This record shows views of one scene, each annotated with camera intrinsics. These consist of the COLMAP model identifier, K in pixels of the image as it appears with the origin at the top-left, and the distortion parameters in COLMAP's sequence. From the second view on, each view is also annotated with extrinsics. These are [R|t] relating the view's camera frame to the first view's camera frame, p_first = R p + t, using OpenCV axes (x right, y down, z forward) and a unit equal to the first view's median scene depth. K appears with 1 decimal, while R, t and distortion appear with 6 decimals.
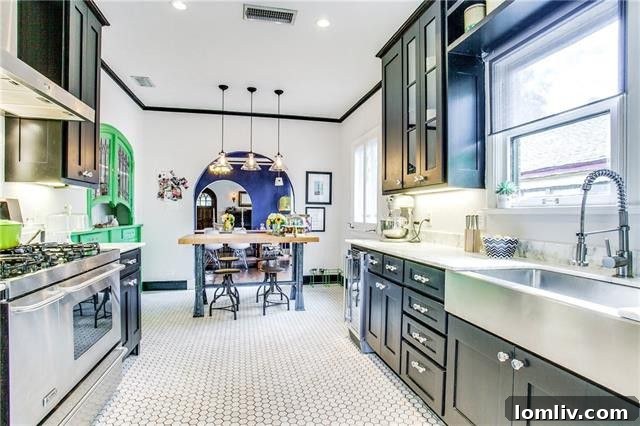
lens RADIAL K [[330.9, 0, 320.0], [0, 330.9, 213.0], [0, 0, 1]] dist [-0.064464, 0.031898]
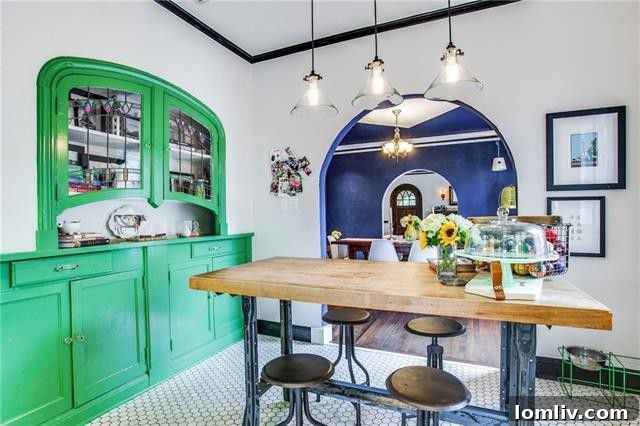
lens RADIAL K [[330.9, 0, 320.0], [0, 330.9, 213.0], [0, 0, 1]] dist [-0.064464, 0.031898]
pose [[0.788415, -0.016299, -0.614928, -0.023086], [0.014876, 0.999862, -0.007429, 0.000748], [0.614964, -0.003291, 0.788548, 0.611924]]
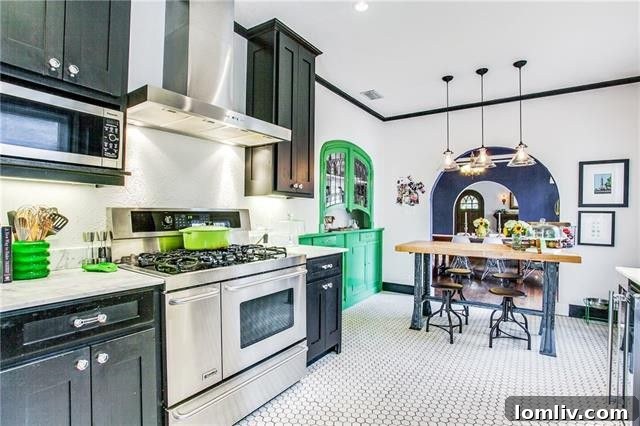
lens RADIAL K [[320.5, 0, 320.0], [0, 320.5, 213.0], [0, 0, 1]] dist [-0.055620, 0.029623]
pose [[0.681137, -0.000289, -0.732156, 0.091515], [-0.004352, 0.999981, -0.004443, -0.010430], [0.732143, 0.006213, 0.681123, 0.142684]]
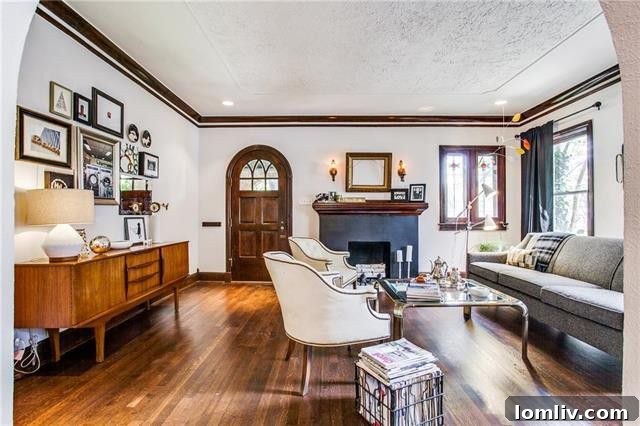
lens RADIAL K [[320.5, 0, 320.0], [0, 320.5, 213.0], [0, 0, 1]] dist [-0.055620, 0.029623]
pose [[0.970652, -0.004343, -0.240451, -0.611214], [0.003116, 0.999980, -0.005485, 0.024627], [0.240470, 0.004575, 0.970646, 2.060273]]
